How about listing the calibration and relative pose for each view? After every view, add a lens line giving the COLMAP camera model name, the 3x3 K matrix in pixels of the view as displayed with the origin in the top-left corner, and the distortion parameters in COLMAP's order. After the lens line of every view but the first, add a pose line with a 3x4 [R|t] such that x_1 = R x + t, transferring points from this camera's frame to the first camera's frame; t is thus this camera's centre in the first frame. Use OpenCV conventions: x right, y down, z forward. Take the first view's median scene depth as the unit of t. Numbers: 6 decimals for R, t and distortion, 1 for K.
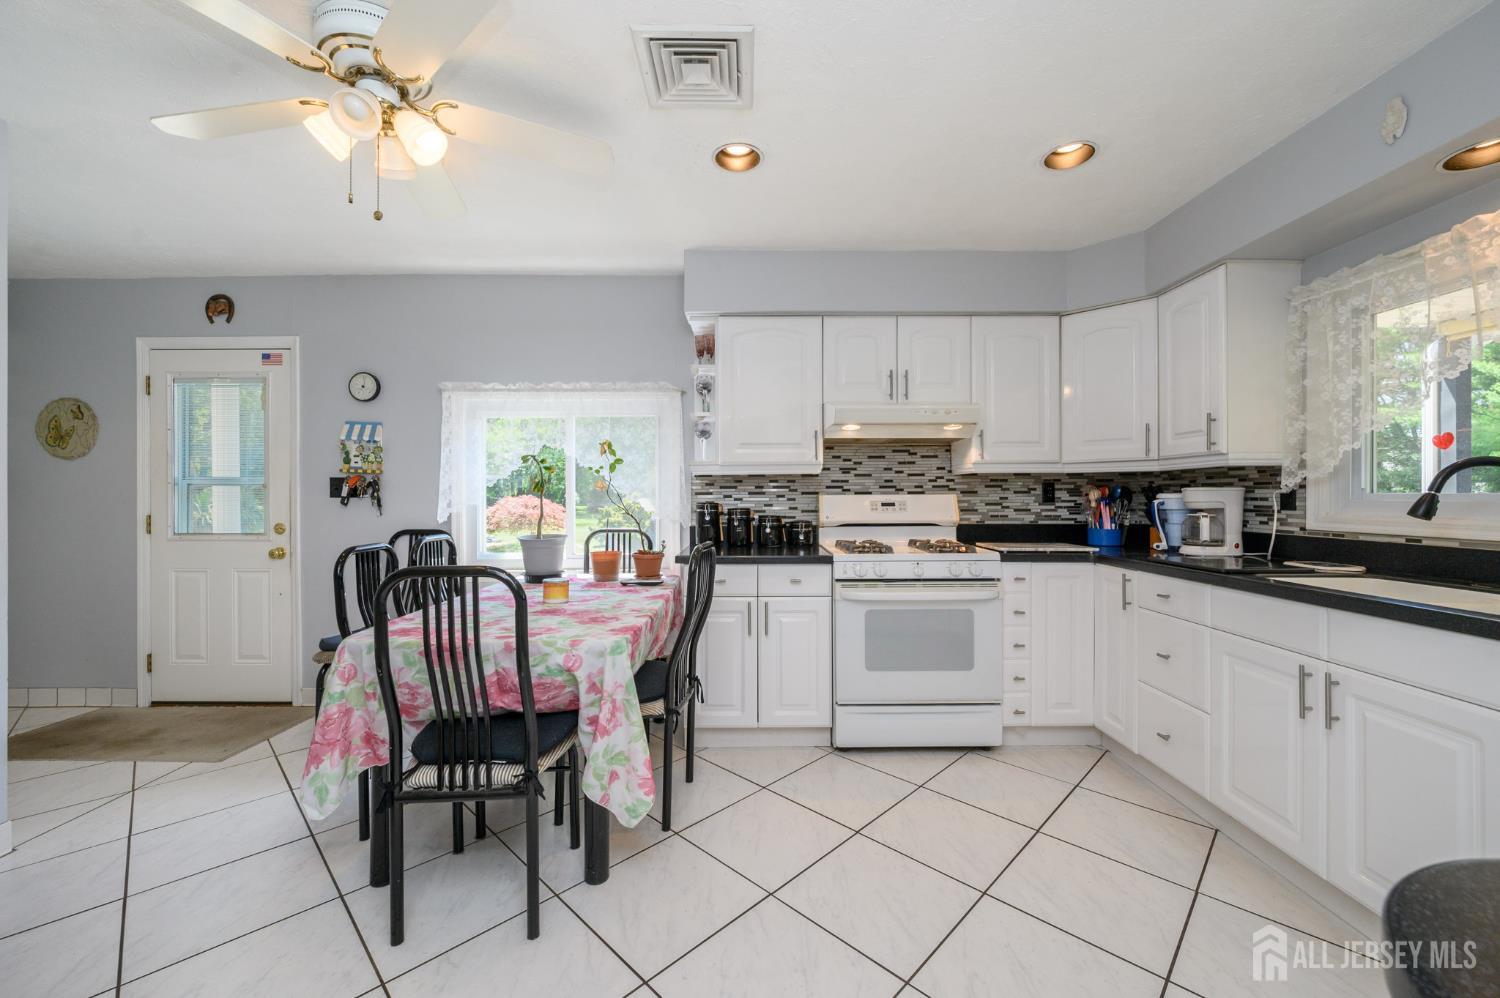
lens RADIAL K [[588.2, 0, 752.2], [0, 588.2, 497.8], [0, 0, 1]] dist [-0.000964, -0.000746]
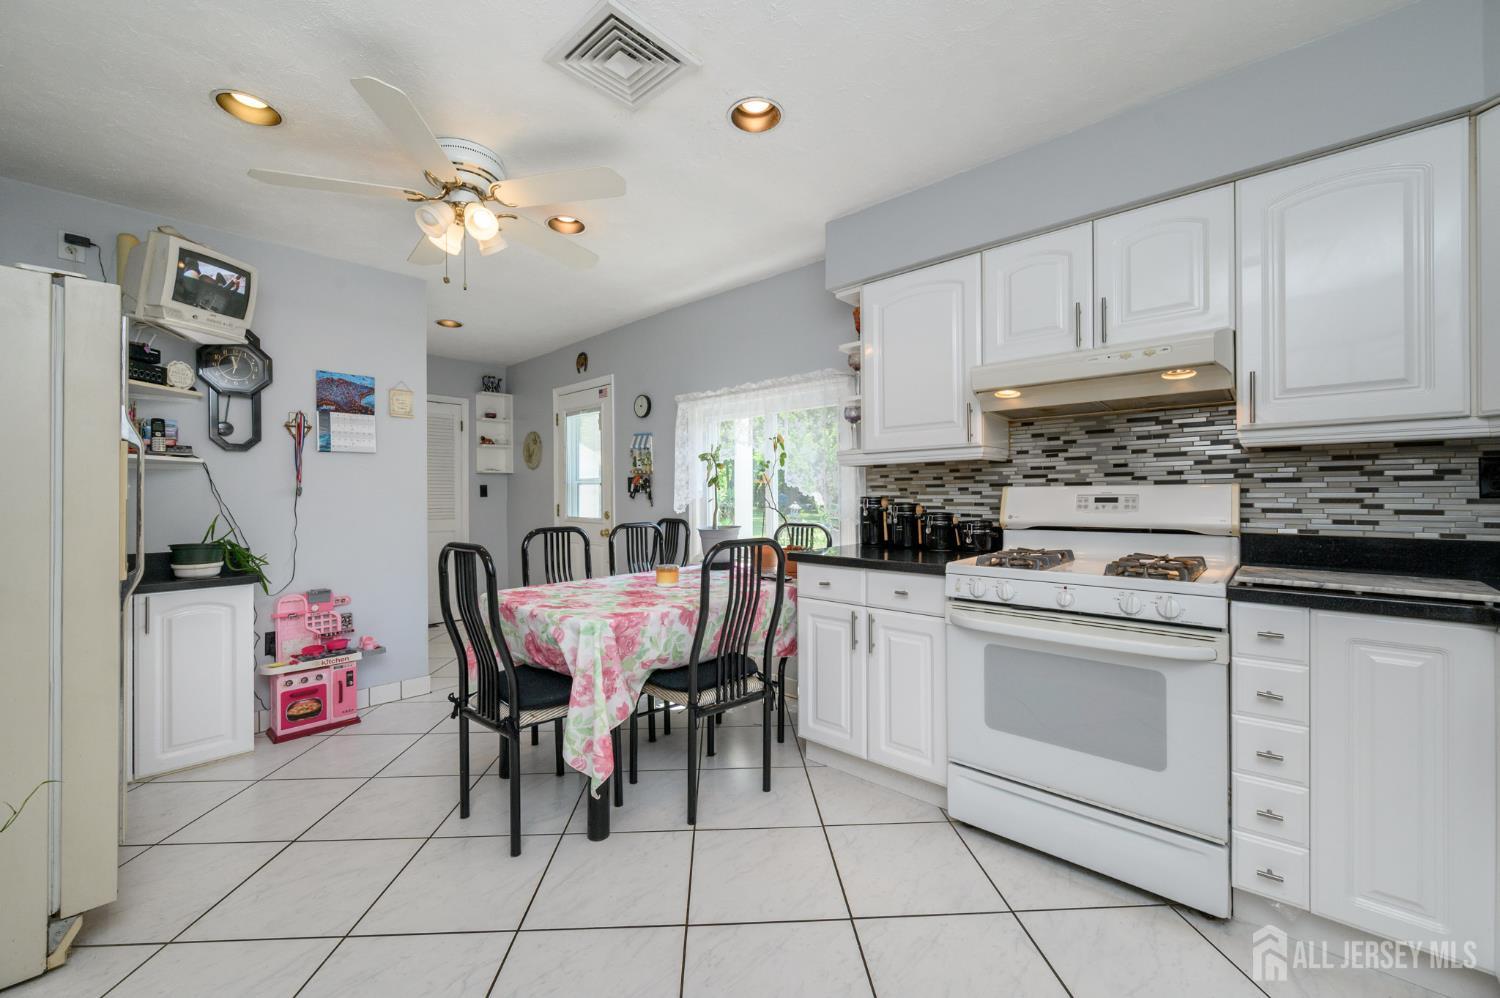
lens RADIAL K [[588.2, 0, 751.0], [0, 588.2, 498.3], [0, 0, 1]] dist [-0.000964, -0.000746]
pose [[0.731775, 0.003501, -0.681537, 0.391903], [0.001308, 0.999978, 0.006542, 0.004646], [0.681545, -0.005678, 0.731754, 0.221389]]
